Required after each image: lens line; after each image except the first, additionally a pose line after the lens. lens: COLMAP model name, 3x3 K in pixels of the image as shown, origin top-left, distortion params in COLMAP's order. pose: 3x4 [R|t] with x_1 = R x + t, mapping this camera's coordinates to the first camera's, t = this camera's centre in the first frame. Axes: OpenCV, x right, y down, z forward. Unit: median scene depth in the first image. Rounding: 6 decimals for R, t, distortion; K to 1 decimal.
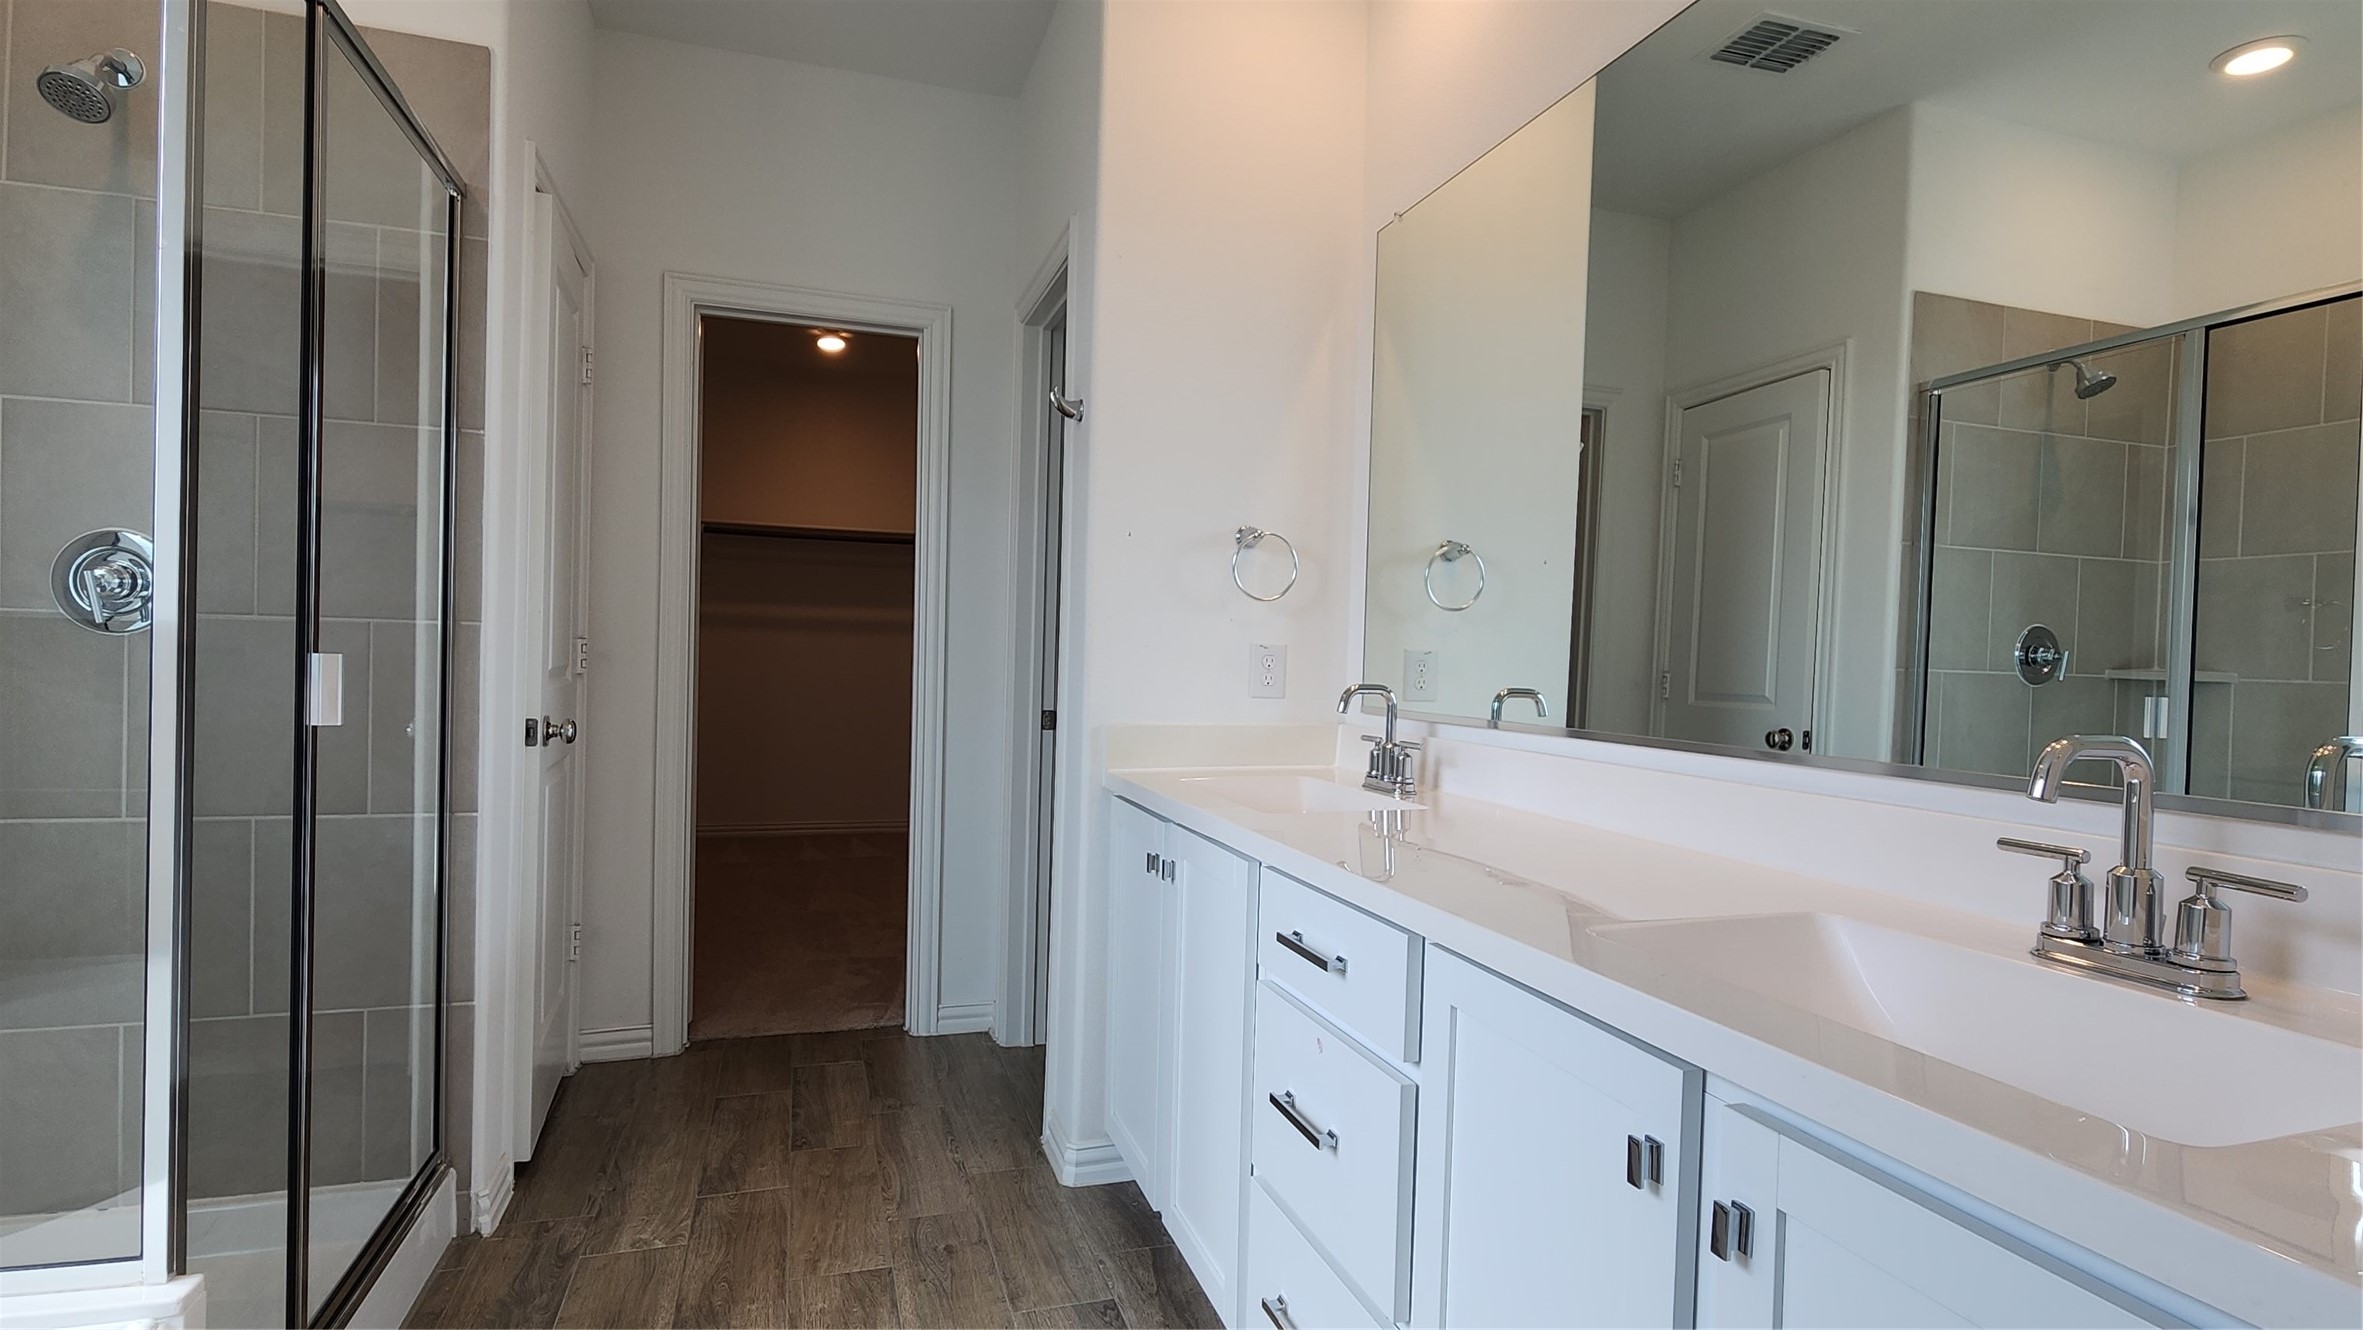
lens RADIAL K [[1159.8, 0, 1186.9], [0, 1159.8, 672.8], [0, 0, 1]] dist [0.005115, -0.001385]
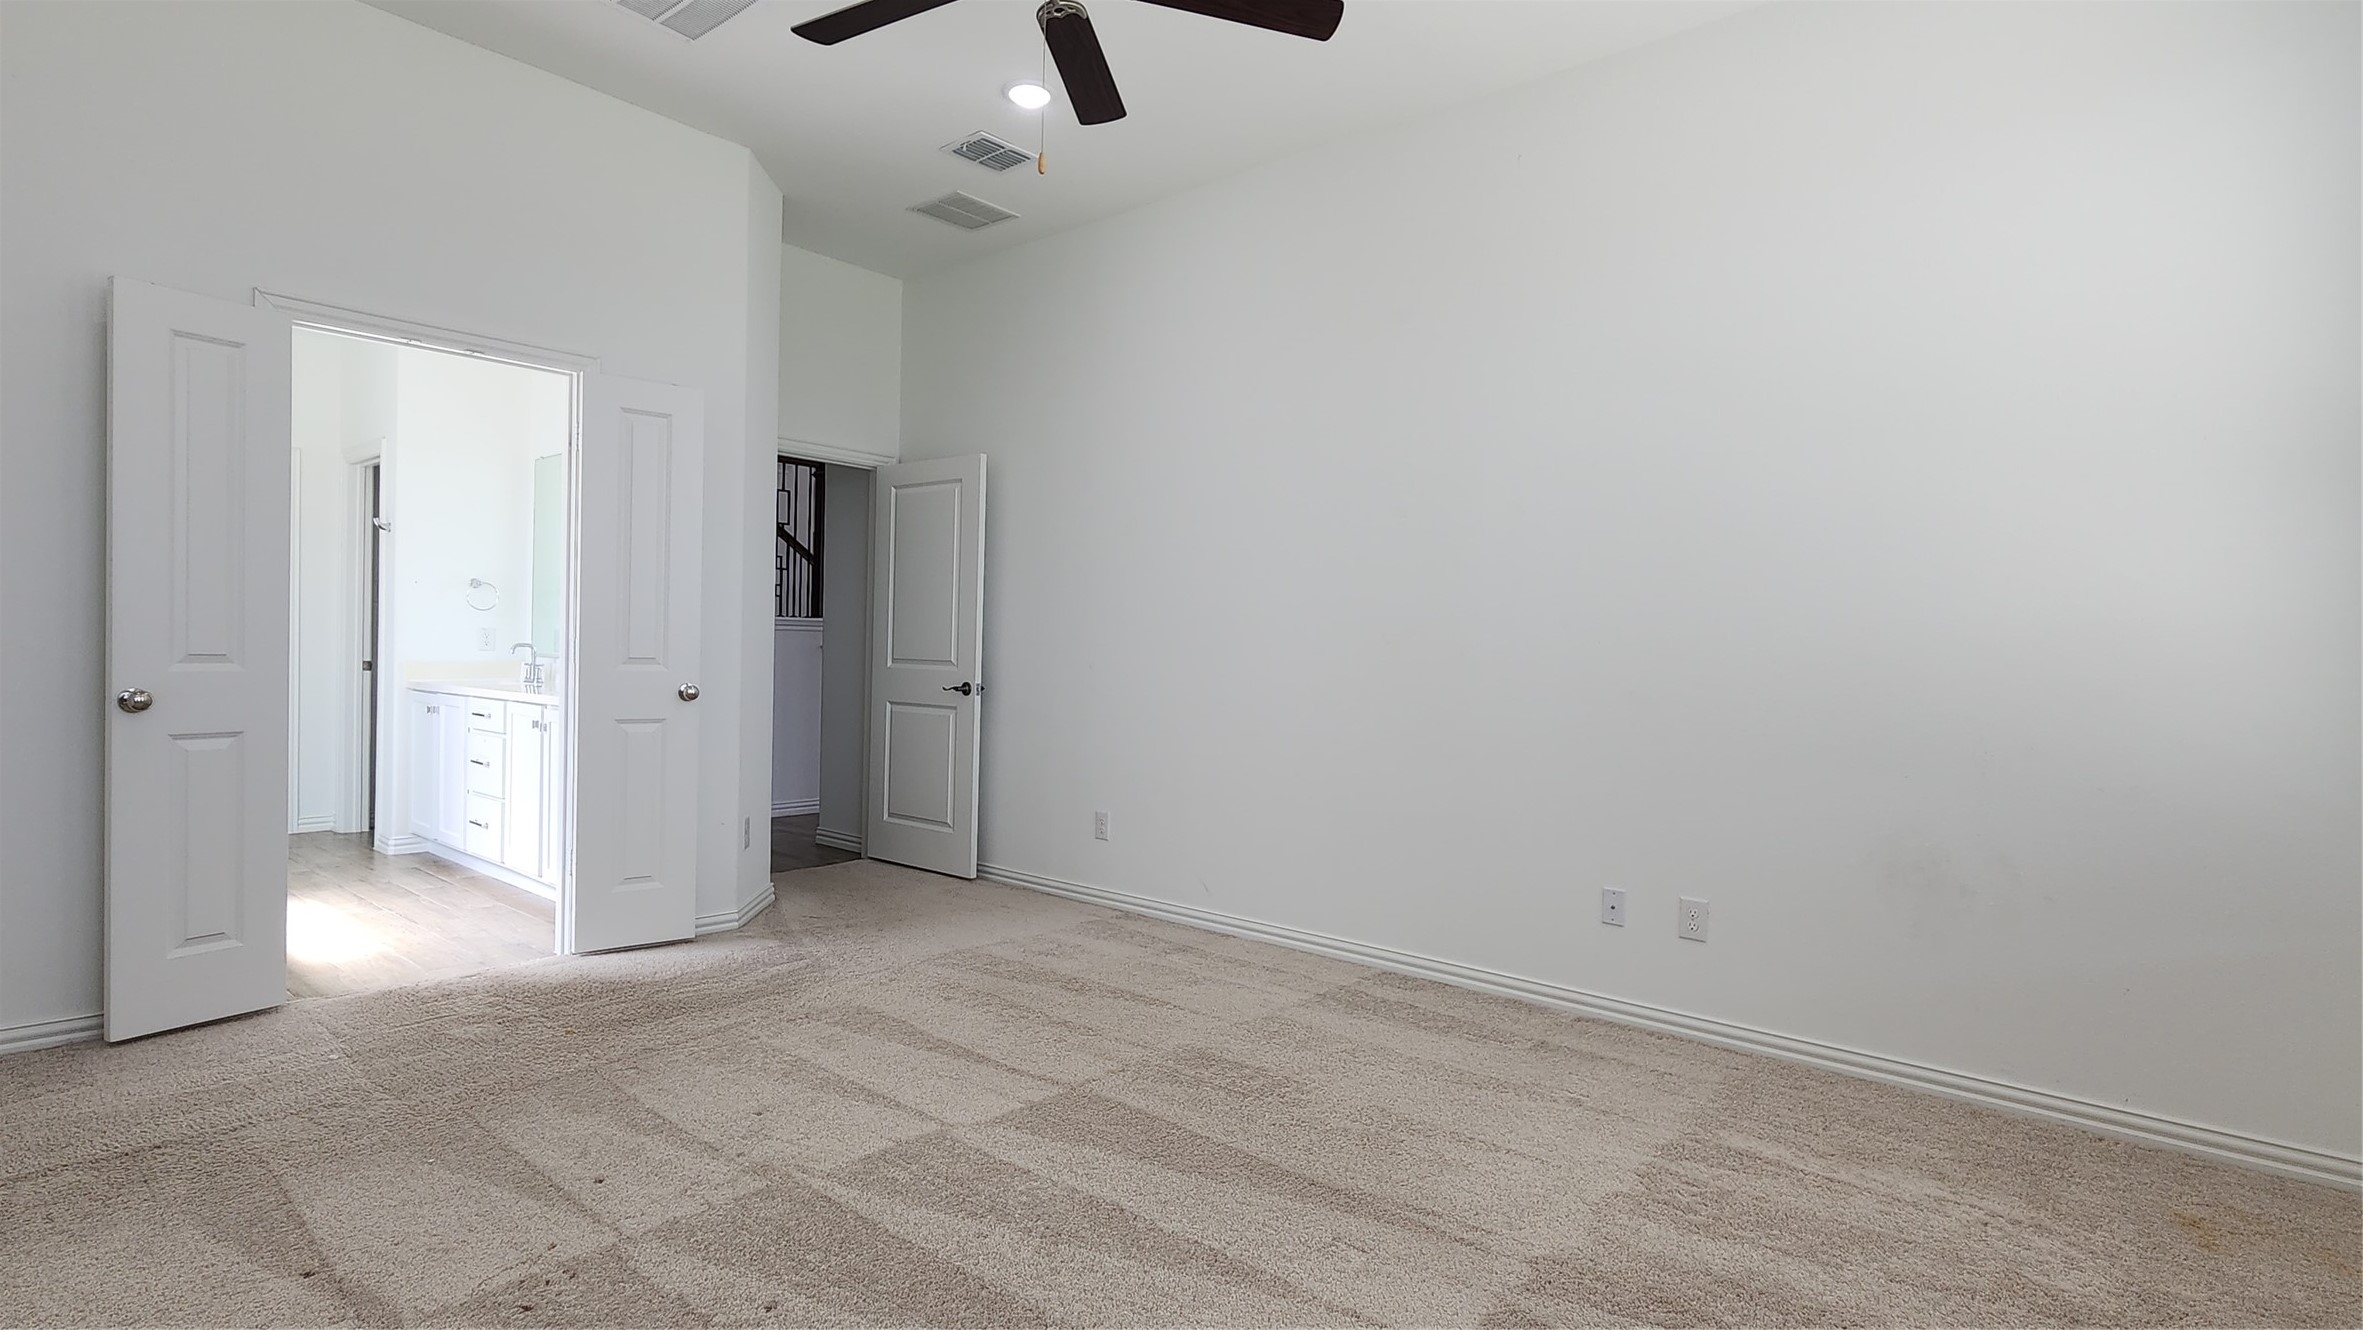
lens RADIAL K [[1159.8, 0, 1186.9], [0, 1159.8, 672.8], [0, 0, 1]] dist [0.005115, -0.001385]
pose [[0.851761, -0.024385, 0.523362, 0.046820], [0.013791, 0.999614, 0.024129, 0.028914], [-0.523749, -0.013334, 0.851769, -1.813825]]
